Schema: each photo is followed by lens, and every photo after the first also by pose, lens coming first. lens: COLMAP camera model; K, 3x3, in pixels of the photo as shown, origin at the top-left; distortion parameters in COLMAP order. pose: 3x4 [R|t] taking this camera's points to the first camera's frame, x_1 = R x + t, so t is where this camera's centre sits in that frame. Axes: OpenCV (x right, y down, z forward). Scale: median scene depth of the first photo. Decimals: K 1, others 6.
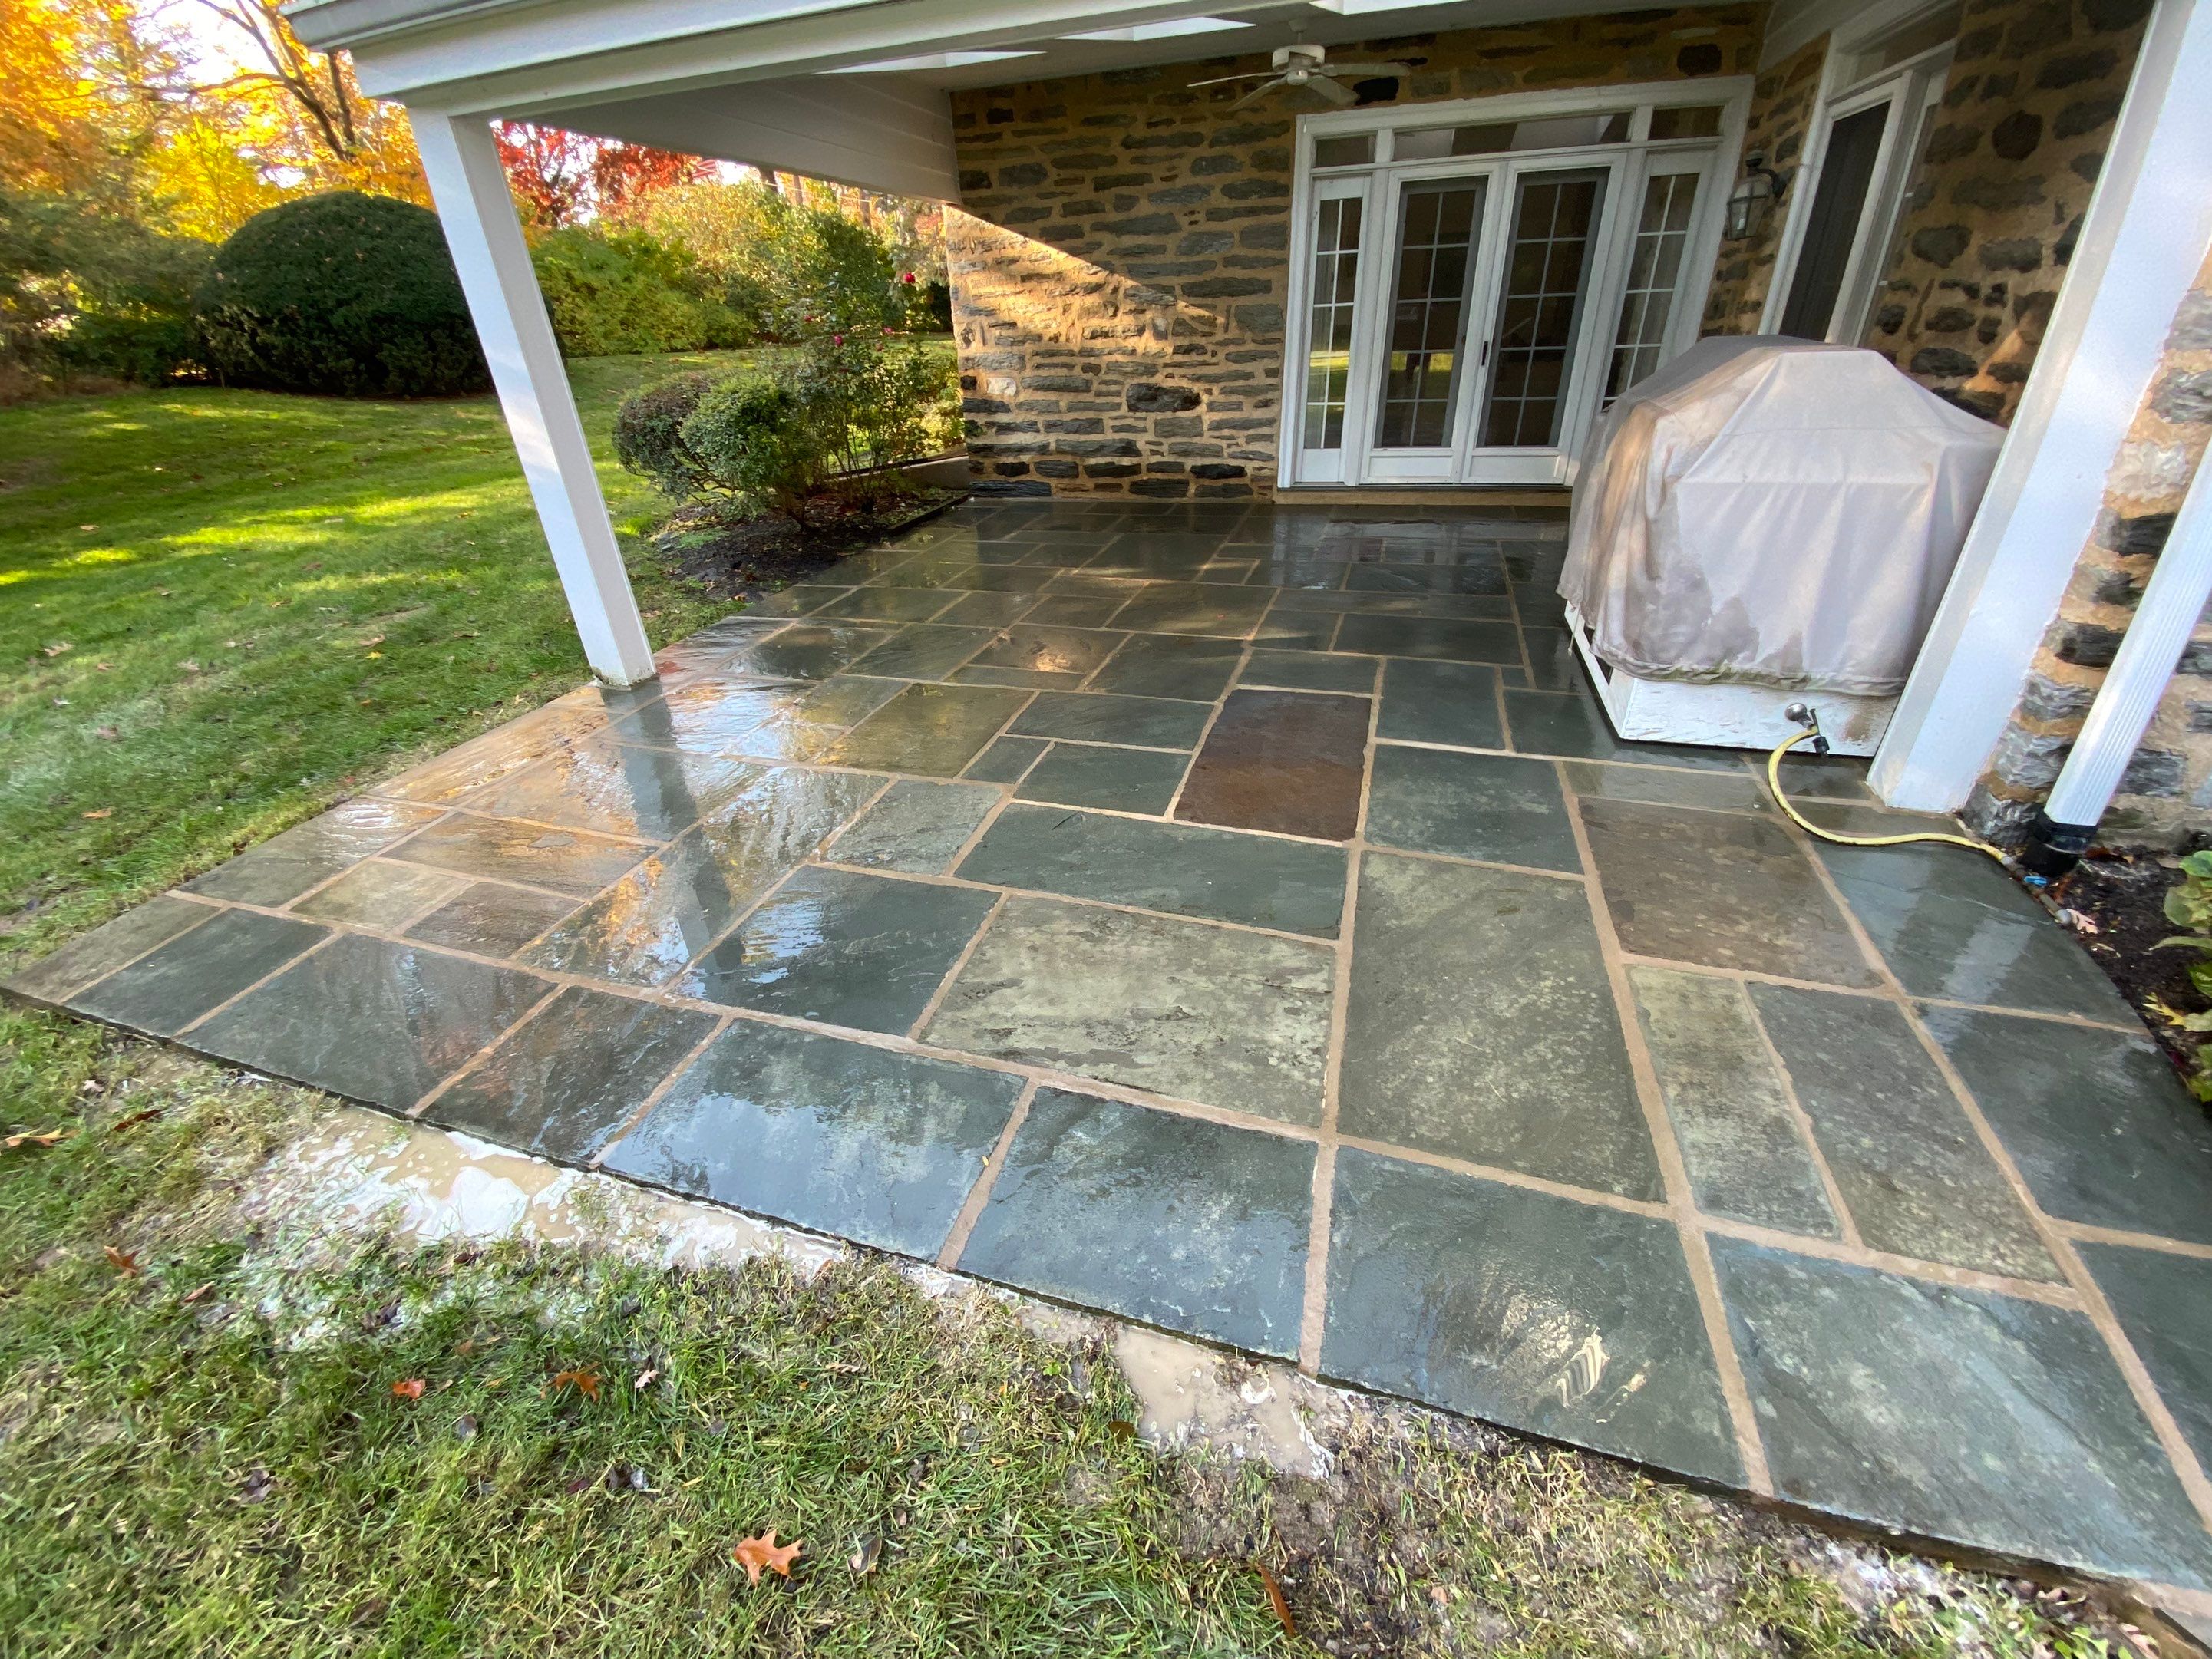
lens RADIAL K [[900.1, 0, 1094.5], [0, 900.1, 843.7], [0, 0, 1]] dist [0.022152, -0.022801]
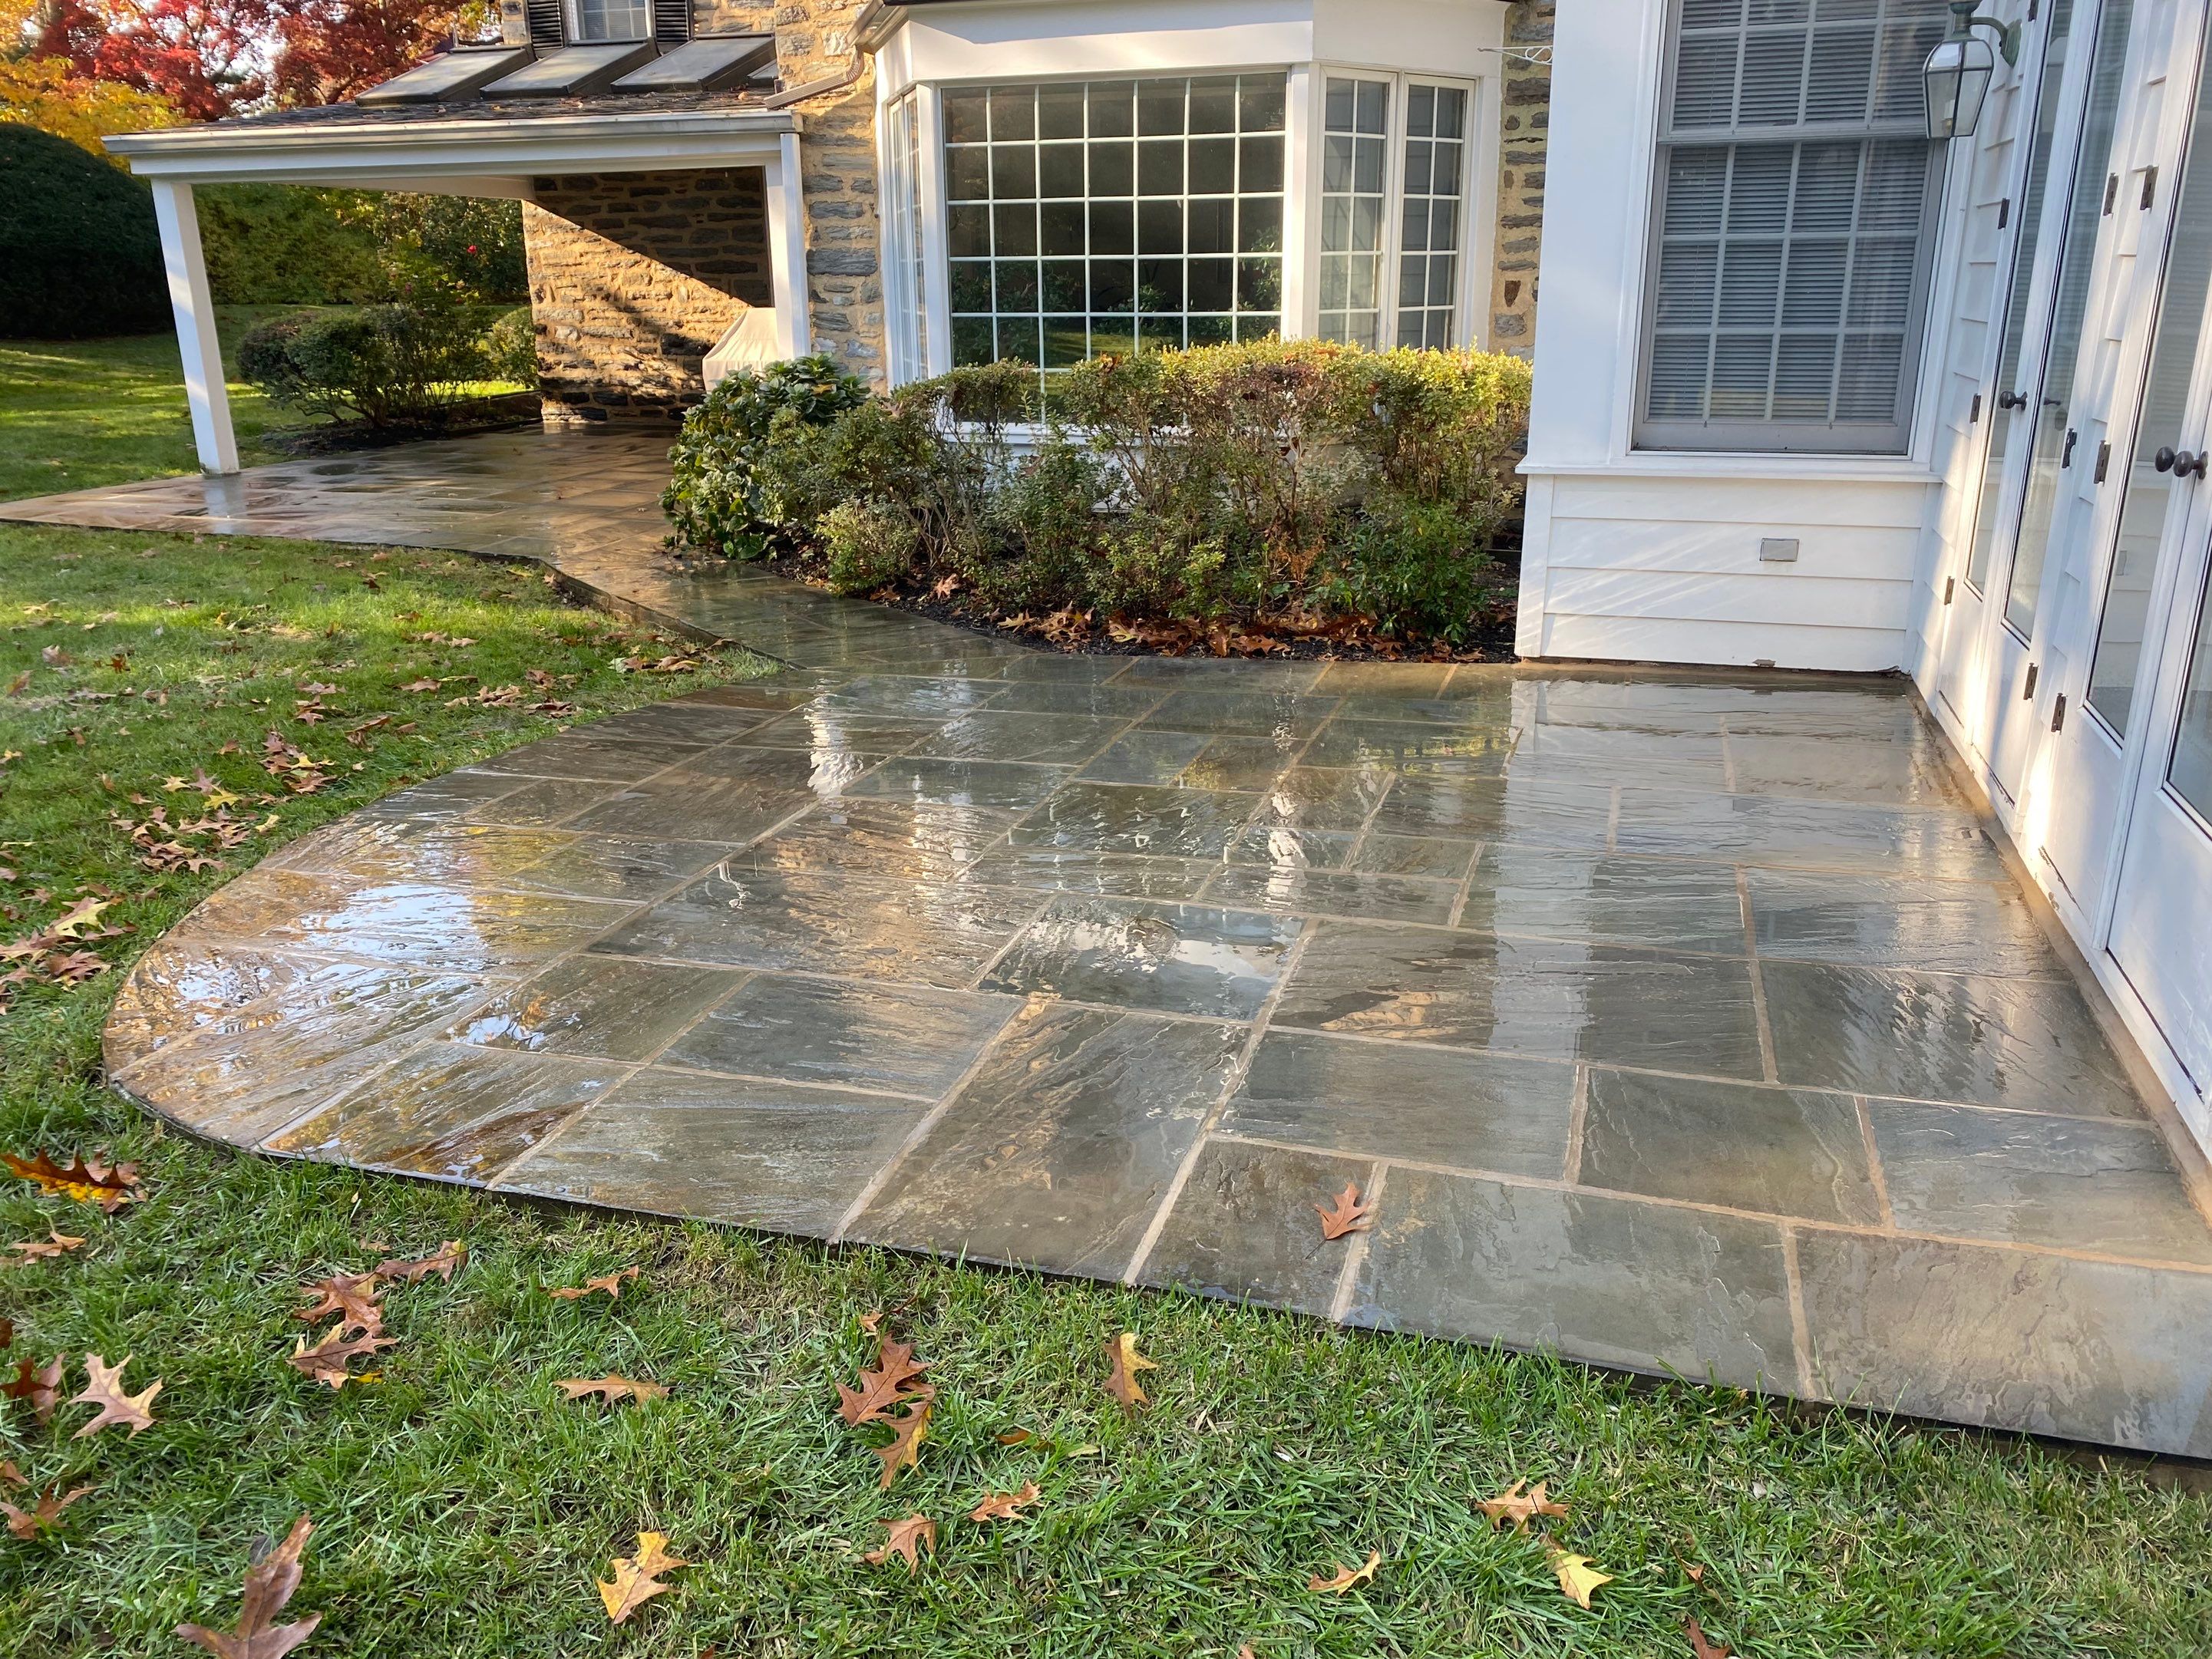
lens RADIAL K [[1666.5, 0, 1144.0], [0, 1666.5, 827.8], [0, 0, 1]] dist [0.002642, -0.009574]
pose [[0.998987, 0.029678, 0.033830, 1.118803], [-0.021877, 0.977189, -0.211243, 1.089839], [-0.039328, 0.210289, 0.976848, -1.959732]]
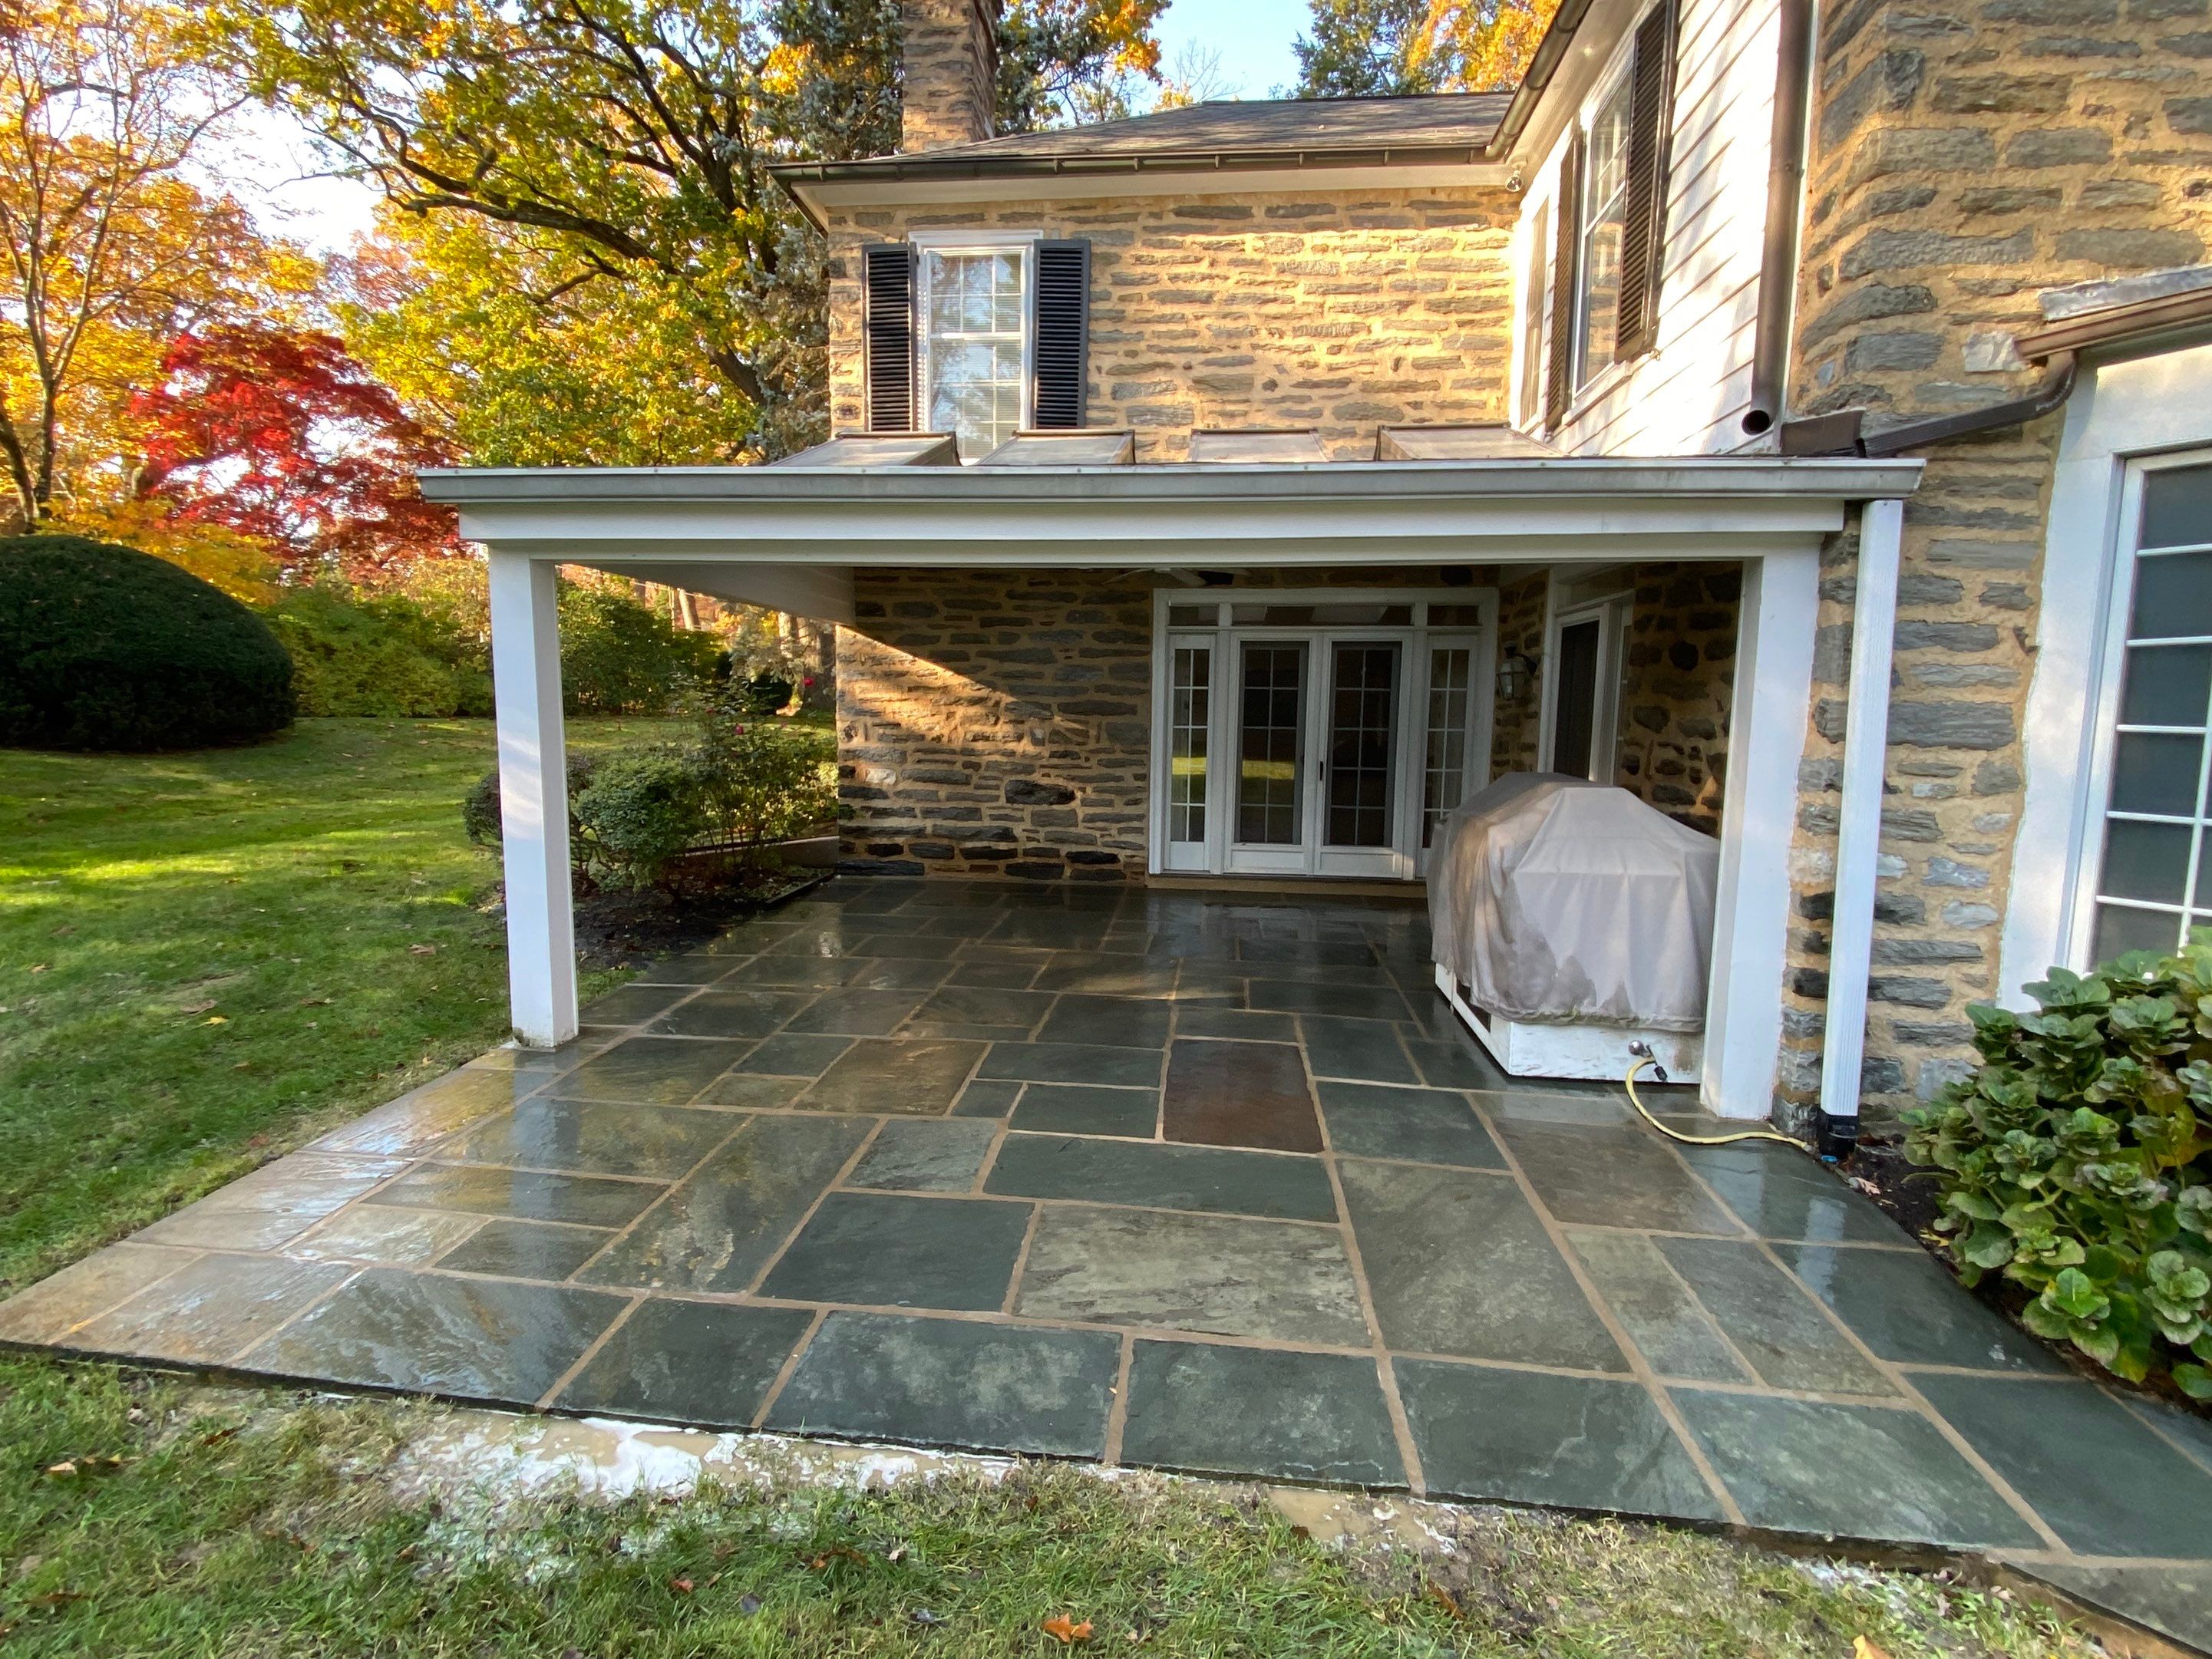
lens RADIAL K [[1105.5, 0, 1082.1], [0, 1105.5, 834.6], [0, 0, 1]] dist [0.030315, -0.033814]
pose [[0.980444, 0.032915, 0.194028, -0.218297], [0.047882, 0.916392, -0.397409, 0.123255], [-0.190887, 0.398927, 0.896894, -0.271121]]
